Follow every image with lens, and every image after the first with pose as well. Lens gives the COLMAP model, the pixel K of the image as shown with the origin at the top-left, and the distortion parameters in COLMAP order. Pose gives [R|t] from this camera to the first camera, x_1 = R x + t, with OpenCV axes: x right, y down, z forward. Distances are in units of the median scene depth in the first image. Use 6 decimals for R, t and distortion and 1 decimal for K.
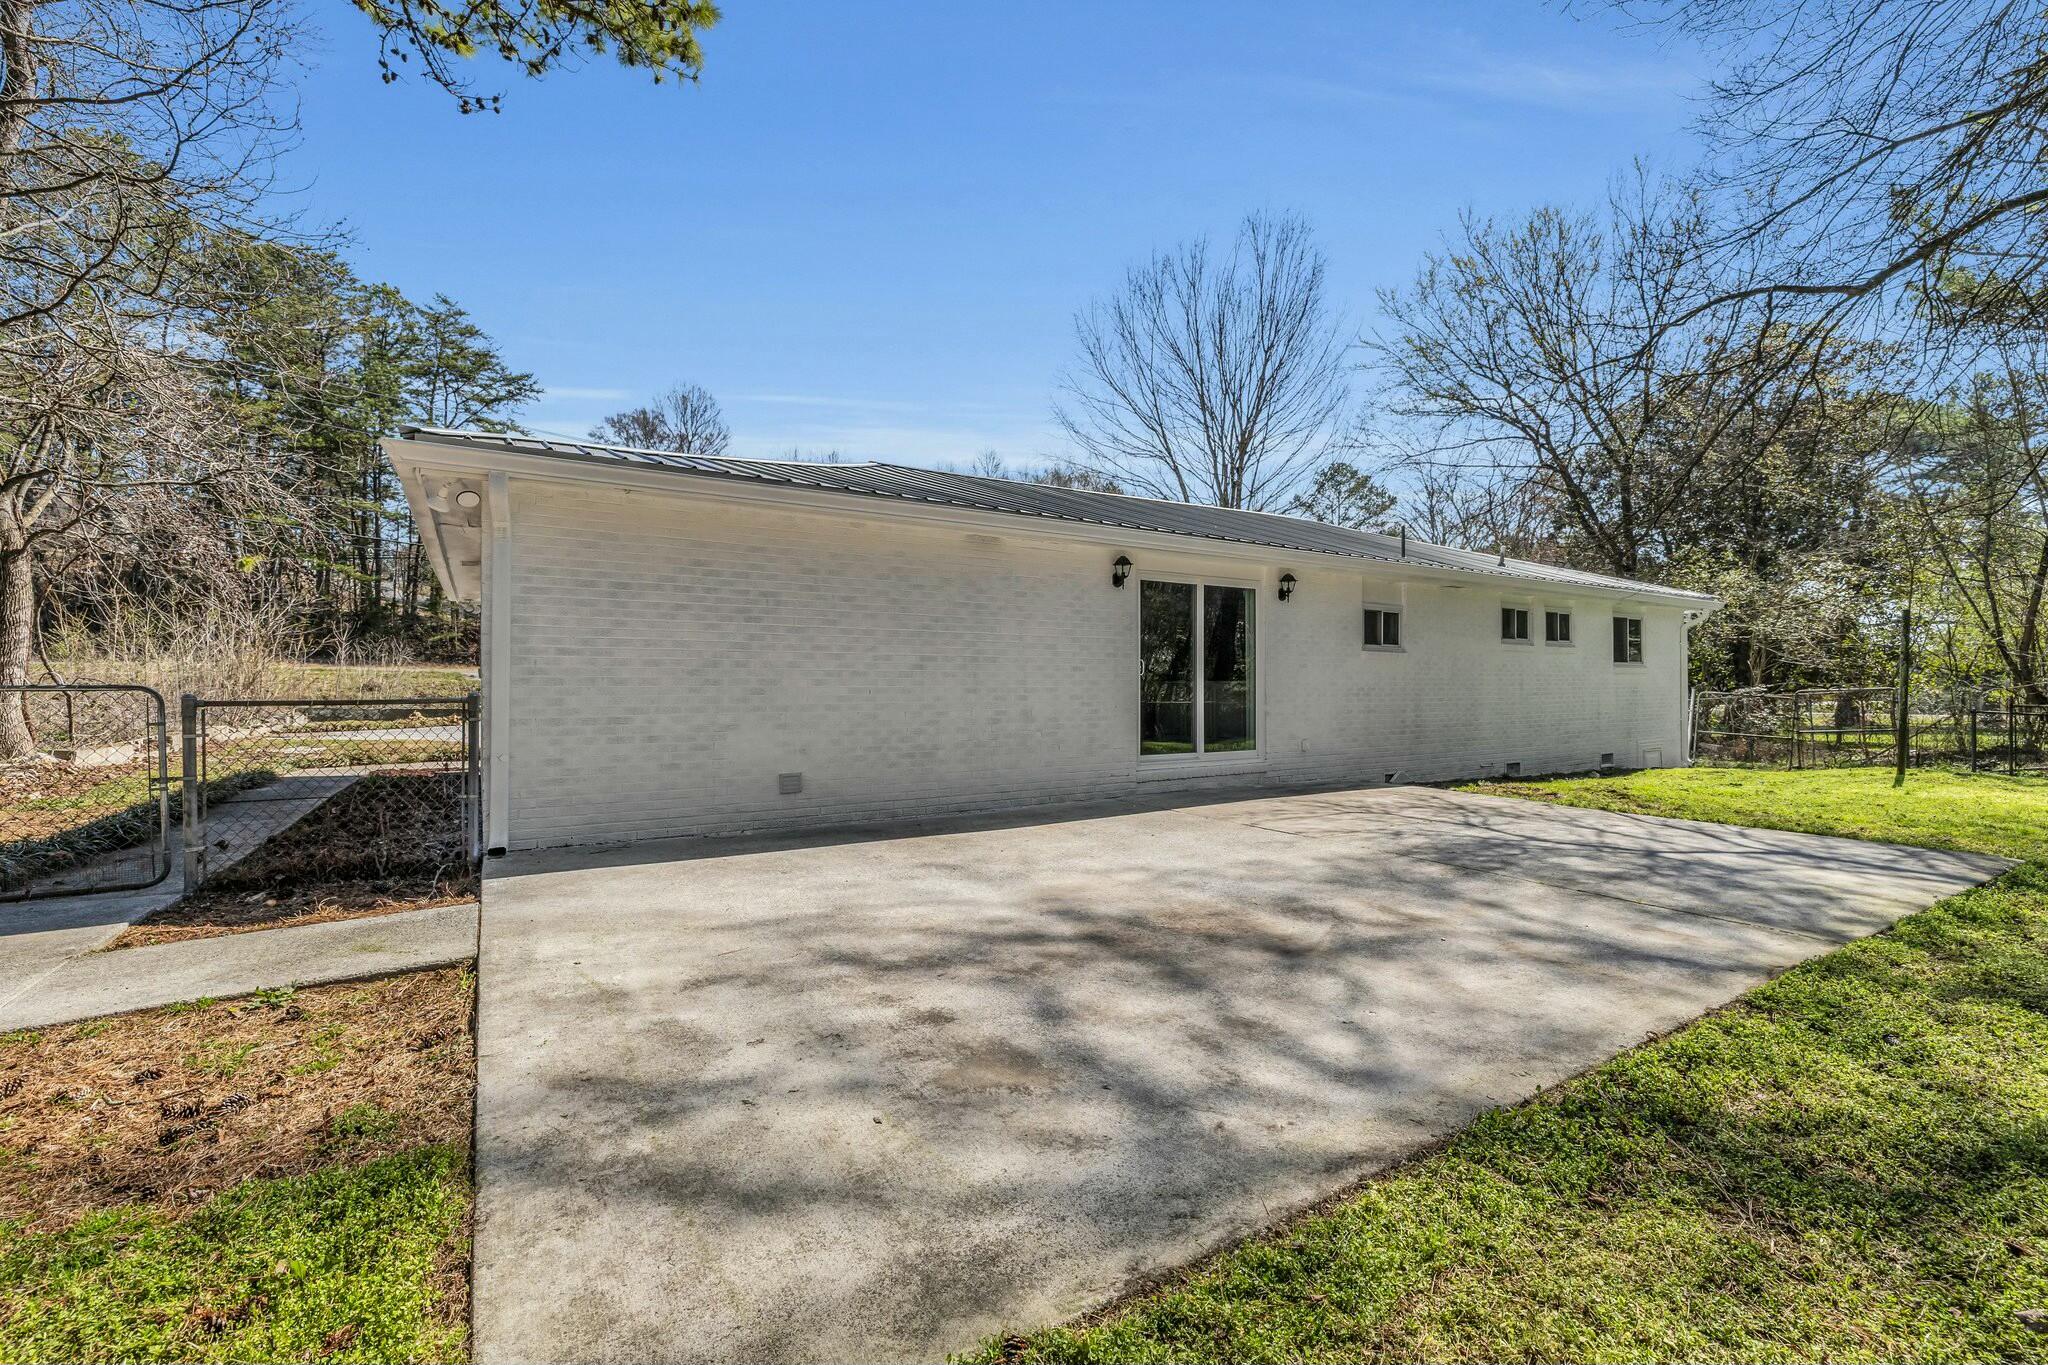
lens RADIAL K [[861.3, 0, 1026.2], [0, 861.3, 681.0], [0, 0, 1]] dist [0.002470, -0.000517]
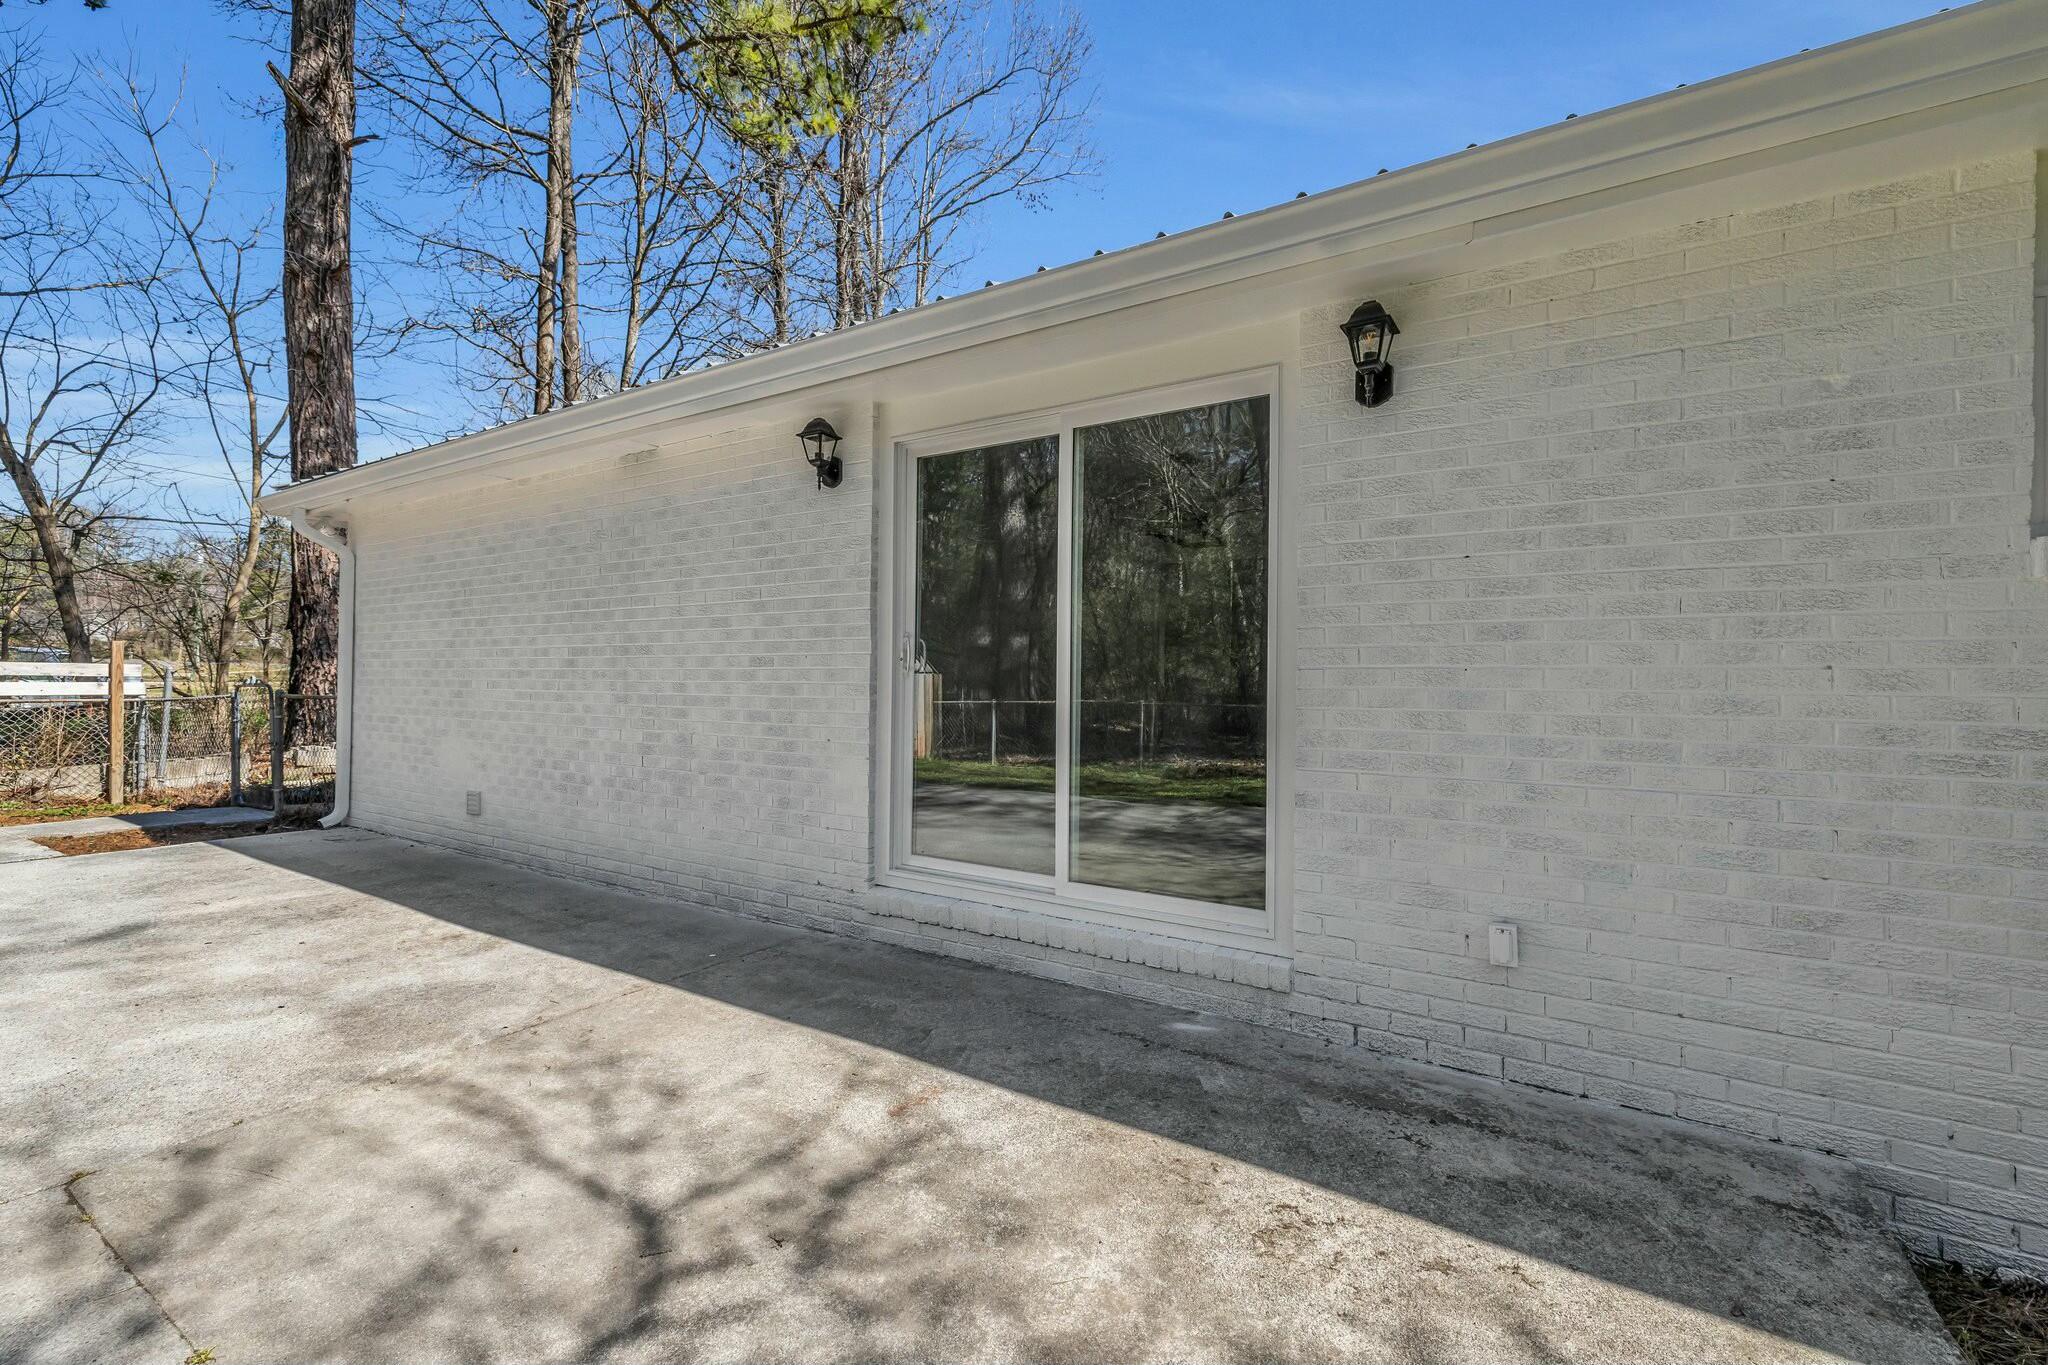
lens RADIAL K [[861.3, 0, 1034.6], [0, 861.3, 686.3], [0, 0, 1]] dist [0.002470, -0.000517]
pose [[0.432211, 0.003556, -0.901765, 0.591545], [-0.008227, 0.999966, 0.000000, -0.000792], [0.901735, 0.007419, 0.432226, 0.914183]]
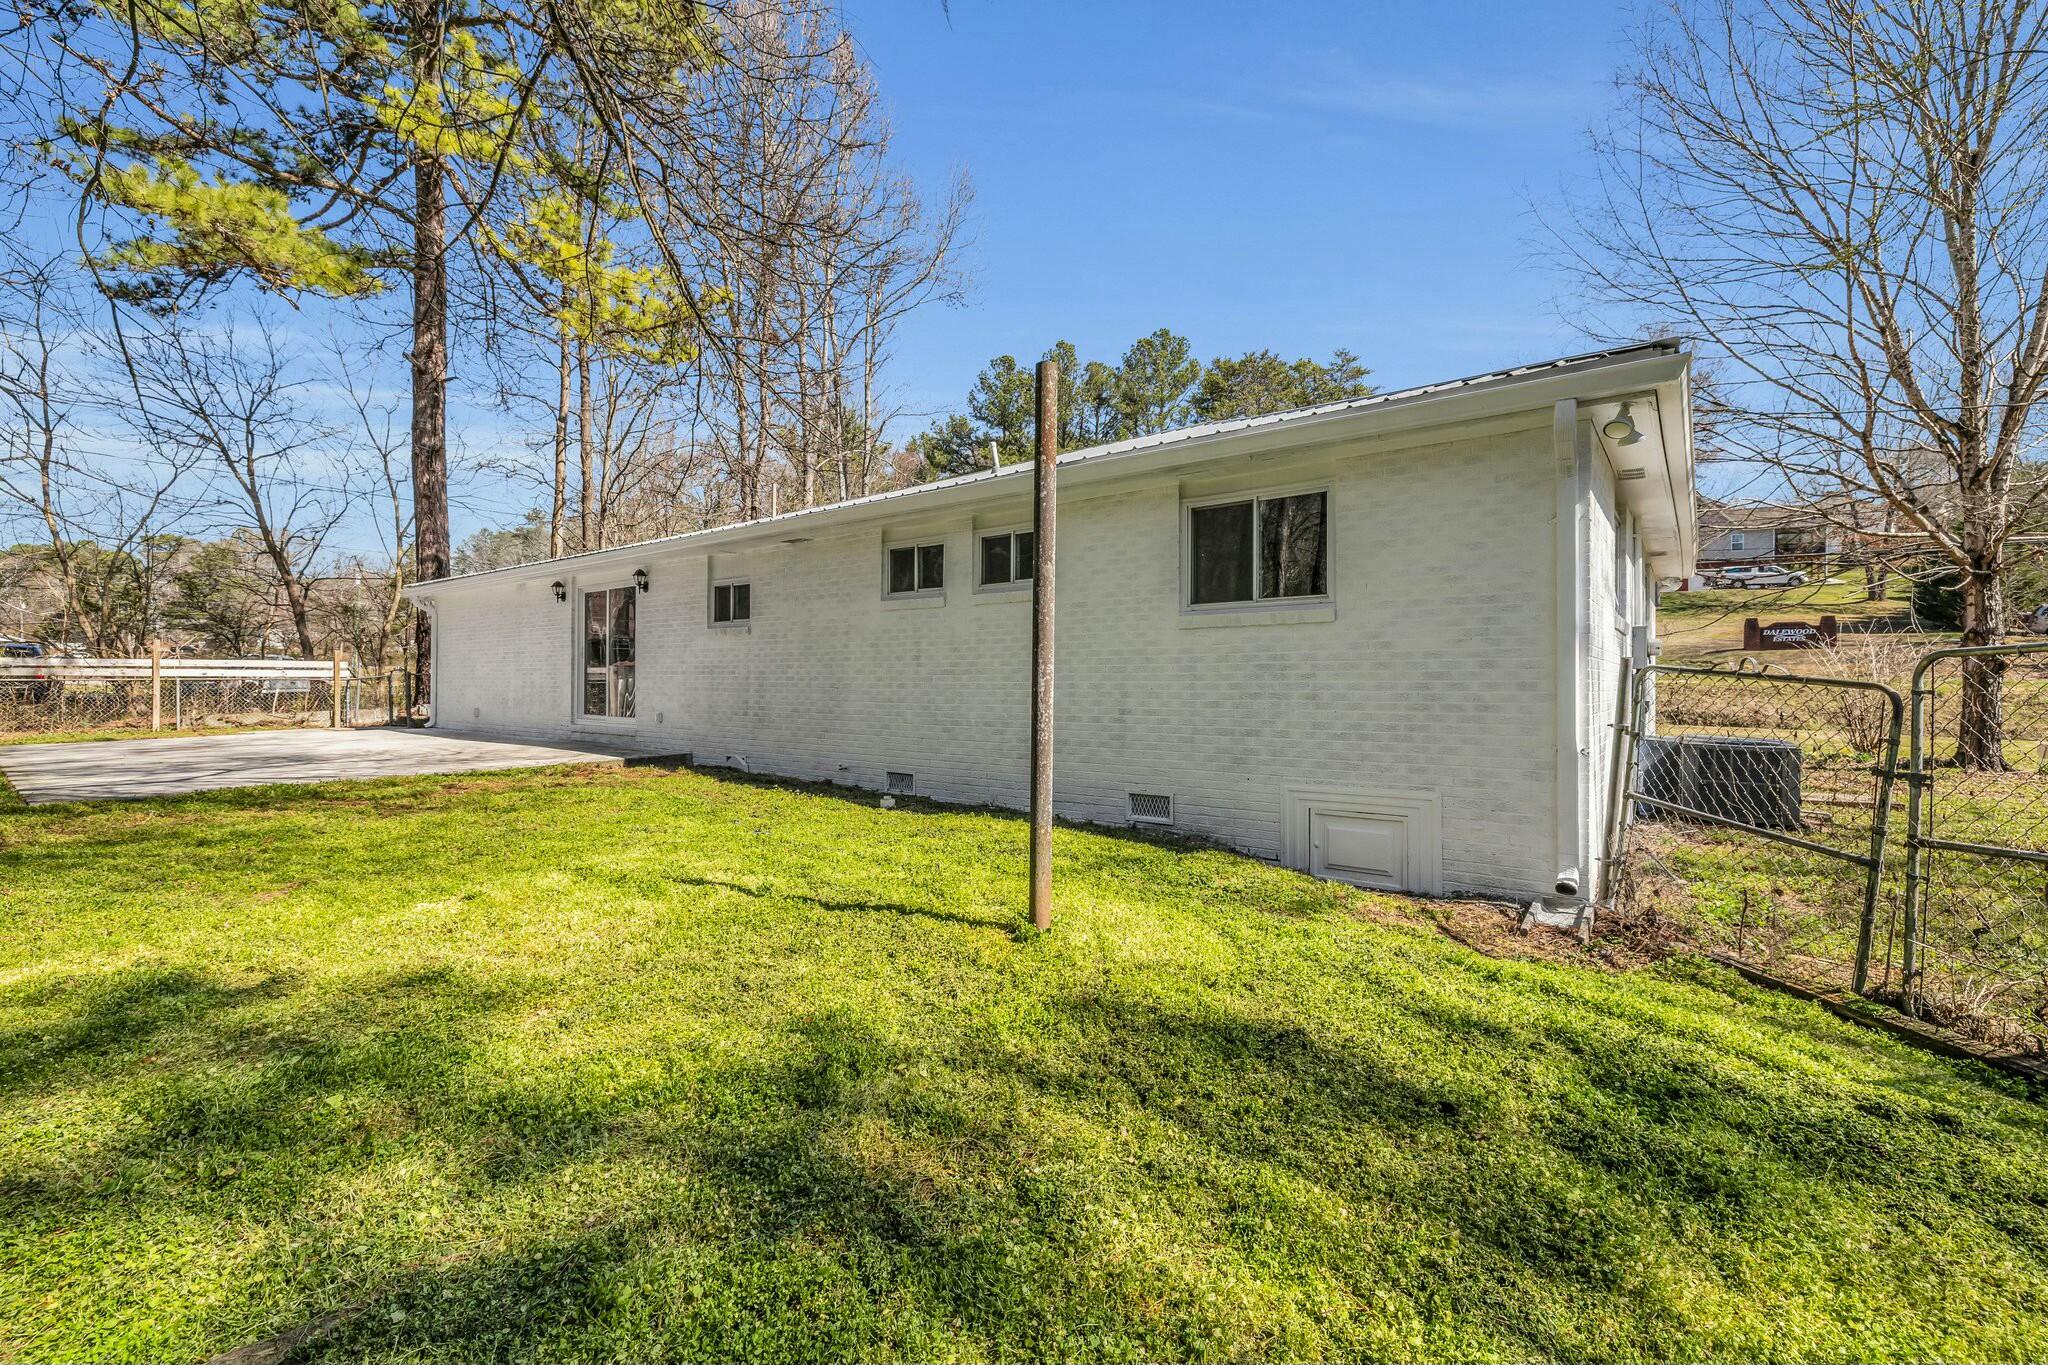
lens RADIAL K [[861.3, 0, 1017.8], [0, 861.3, 680.4], [0, 0, 1]] dist [0.002470, -0.000517]
pose [[0.329705, -0.000983, -0.944083, 1.853146], [-0.000509, 0.999999, -0.001219, 0.033443], [0.944084, 0.000882, 0.329705, 1.282953]]
